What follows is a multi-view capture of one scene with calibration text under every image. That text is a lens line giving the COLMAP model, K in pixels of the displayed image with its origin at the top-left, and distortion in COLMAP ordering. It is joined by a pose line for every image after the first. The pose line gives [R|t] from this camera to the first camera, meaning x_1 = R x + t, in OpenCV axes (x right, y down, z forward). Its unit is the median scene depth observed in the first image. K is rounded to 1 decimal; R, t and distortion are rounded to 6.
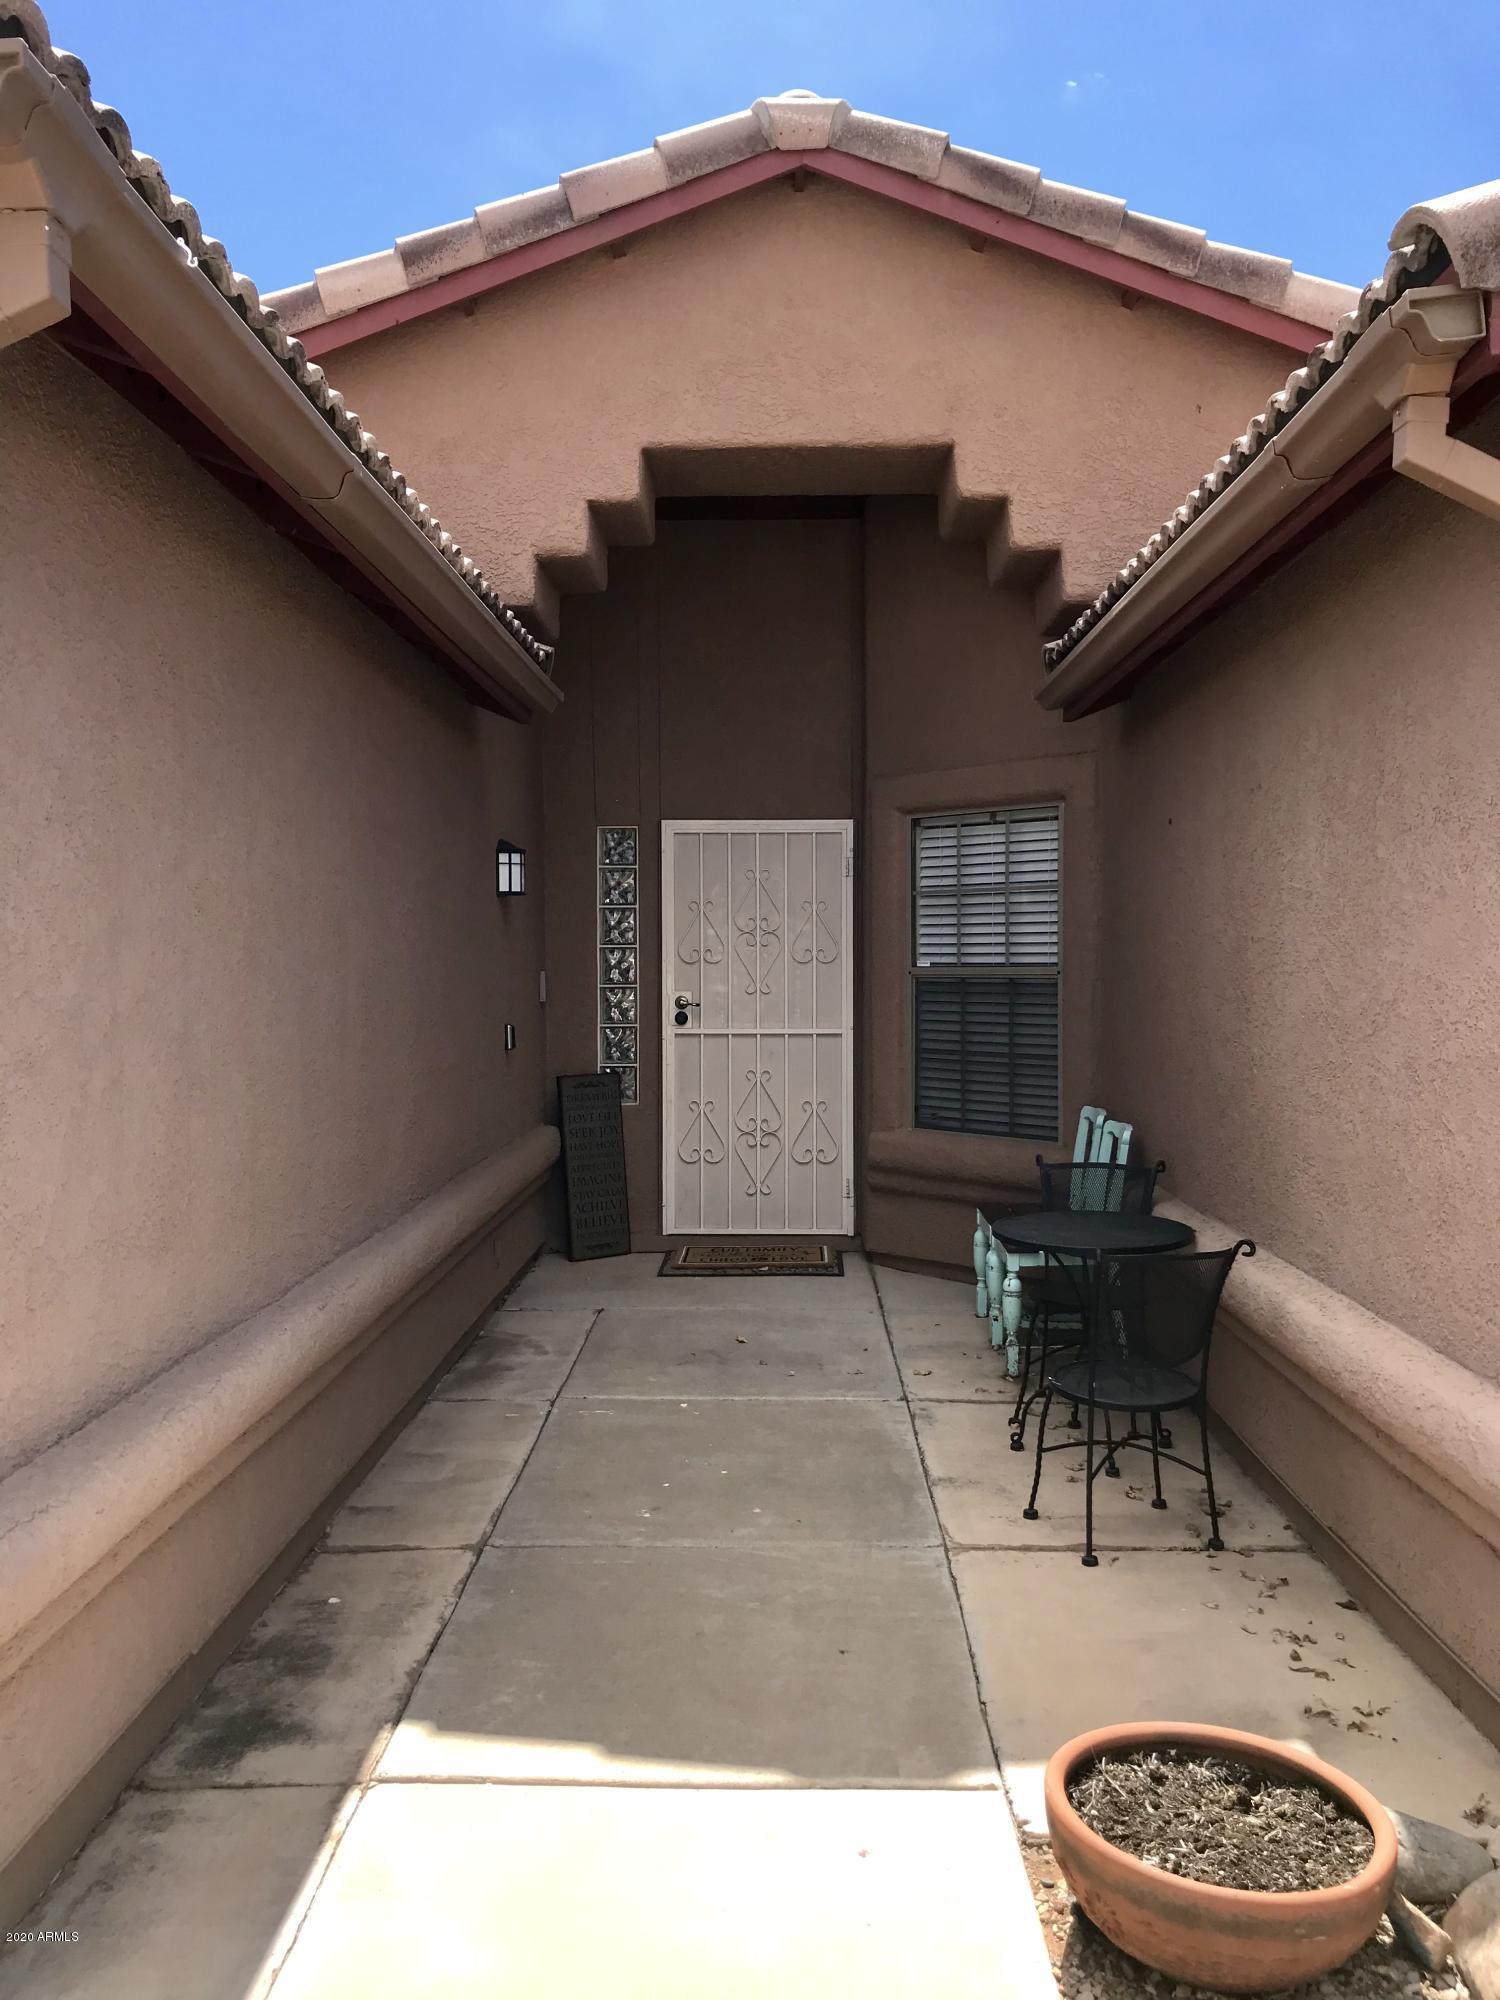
lens RADIAL K [[1640.8, 0, 744.0], [0, 1640.8, 1000.7], [0, 0, 1]] dist [0.033623, -0.028301]
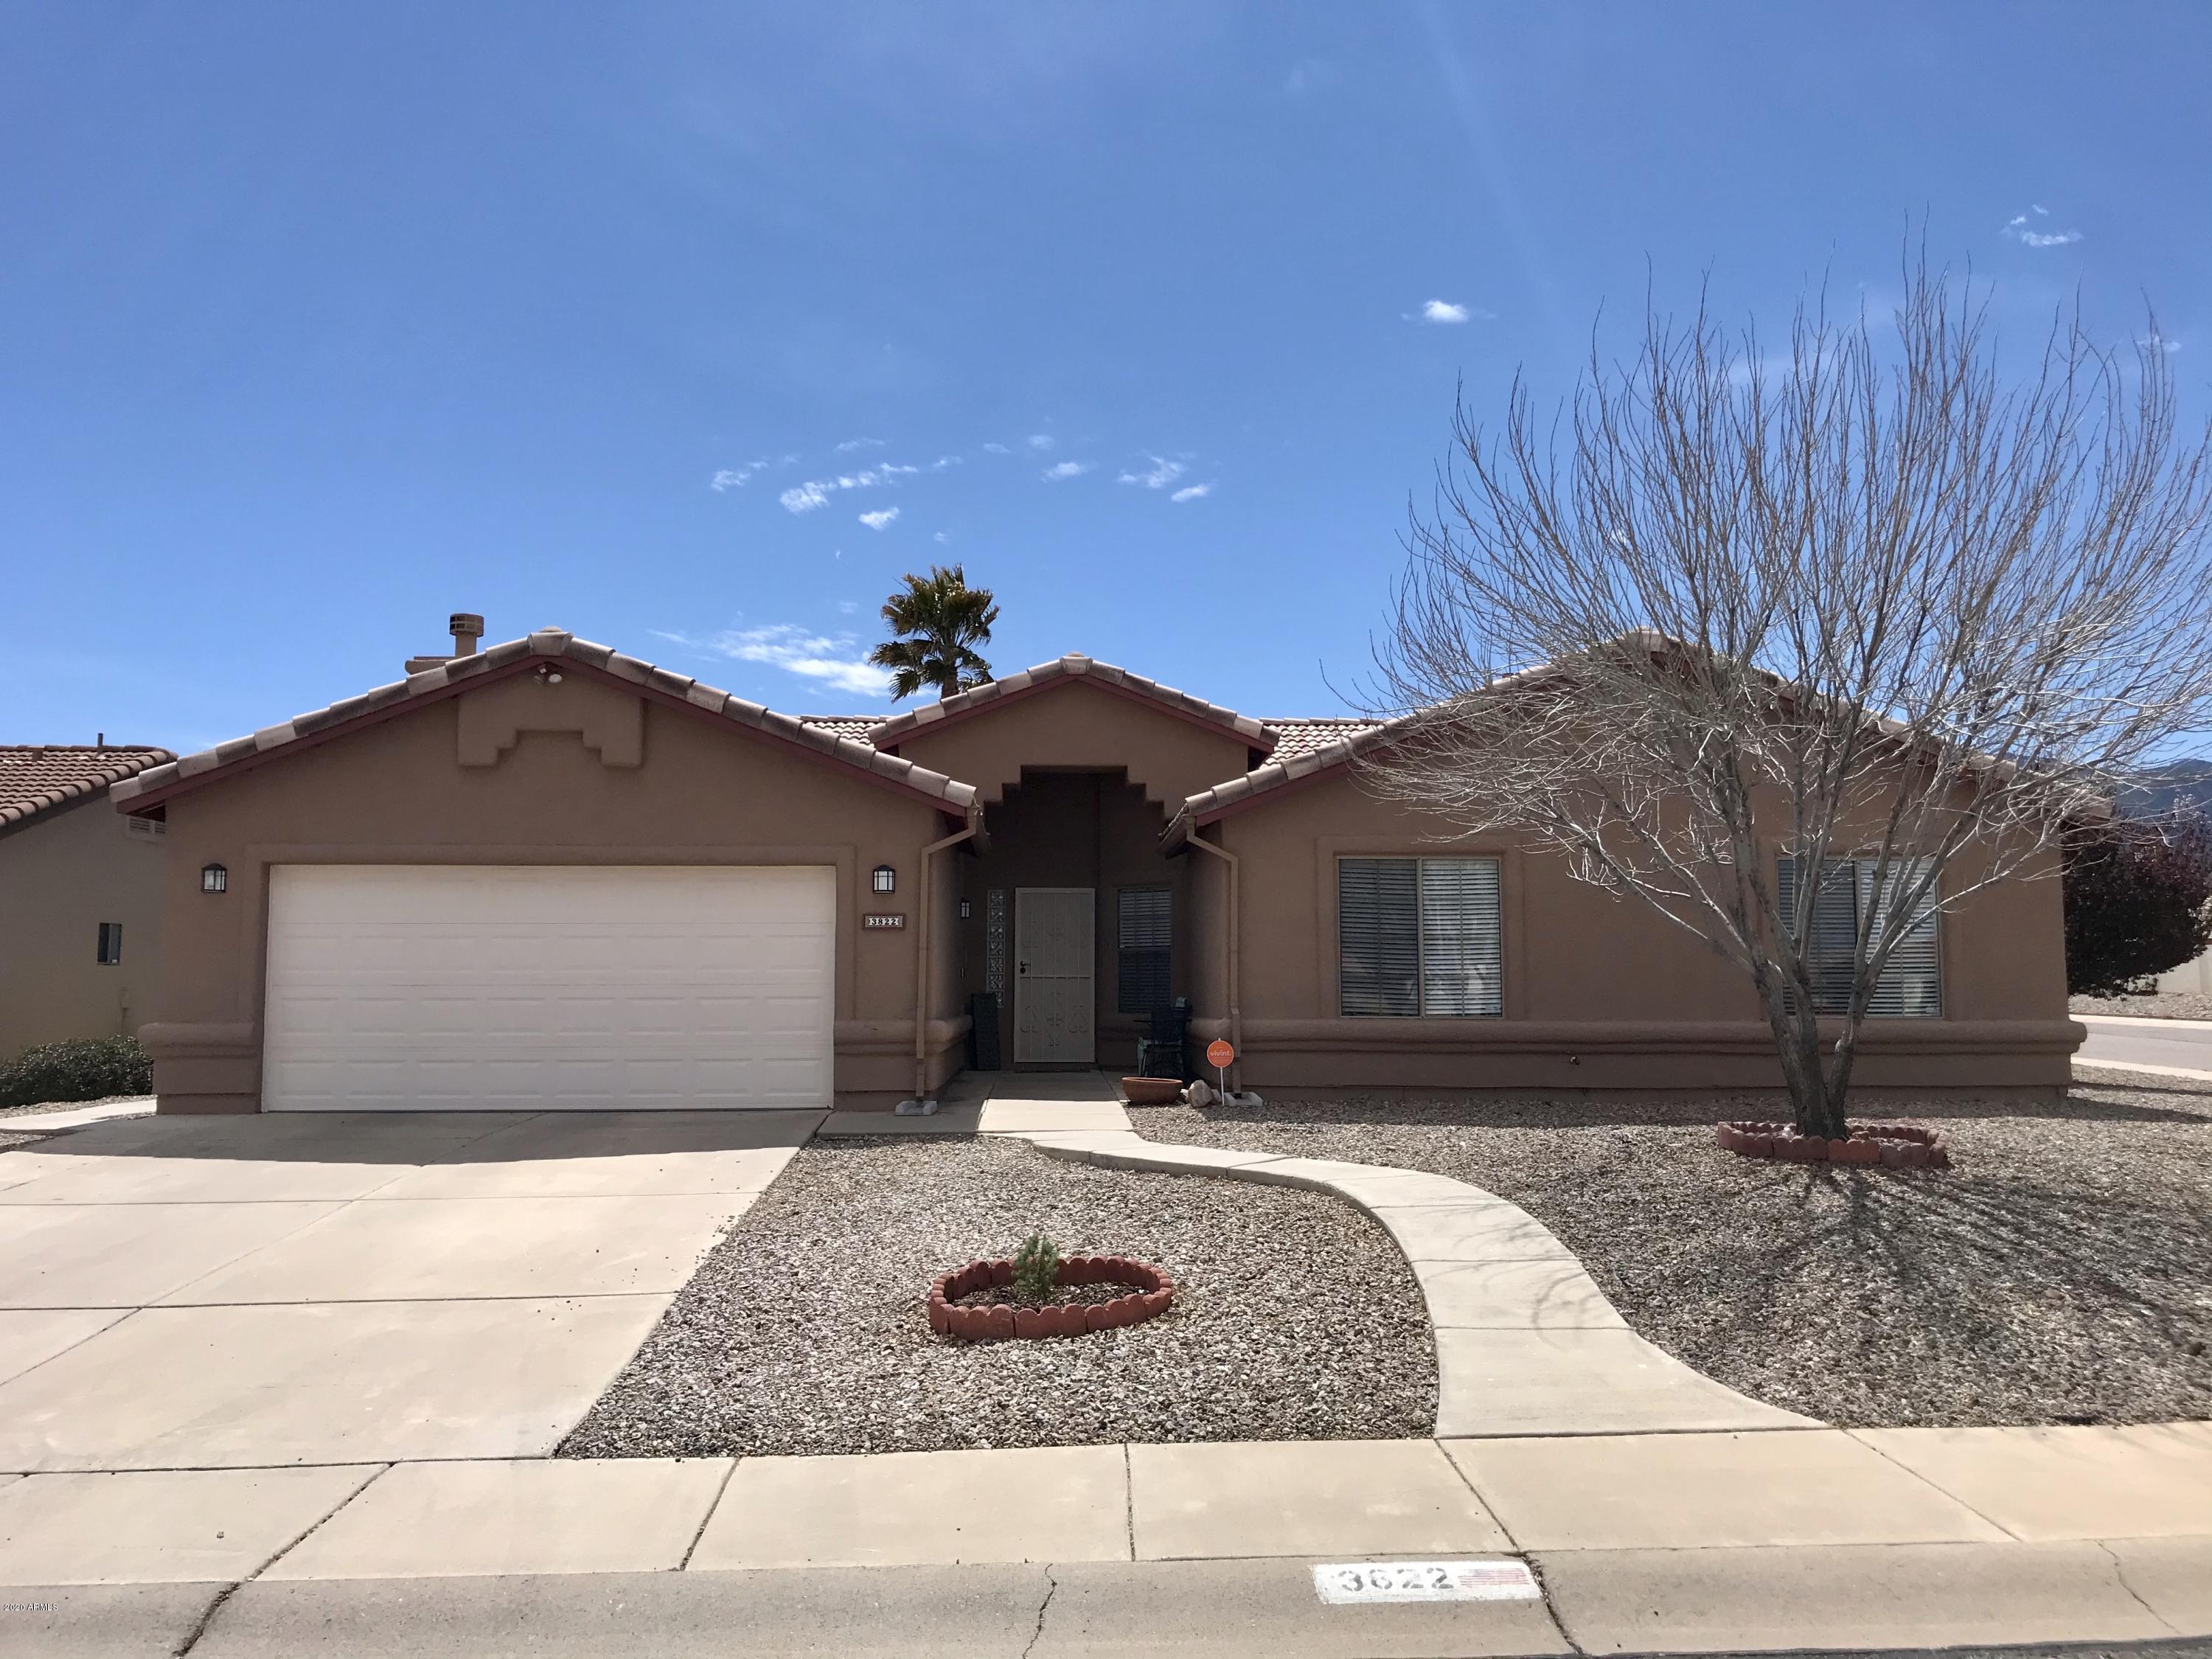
lens RADIAL K [[1814.7, 0, 1104.1], [0, 1814.7, 826.3], [0, 0, 1]] dist [0.033623, -0.028301]
pose [[0.998010, 0.007569, 0.062597, -0.098924], [-0.000358, 0.993434, -0.114406, 0.119032], [-0.063052, 0.114156, 0.991460, -1.878095]]
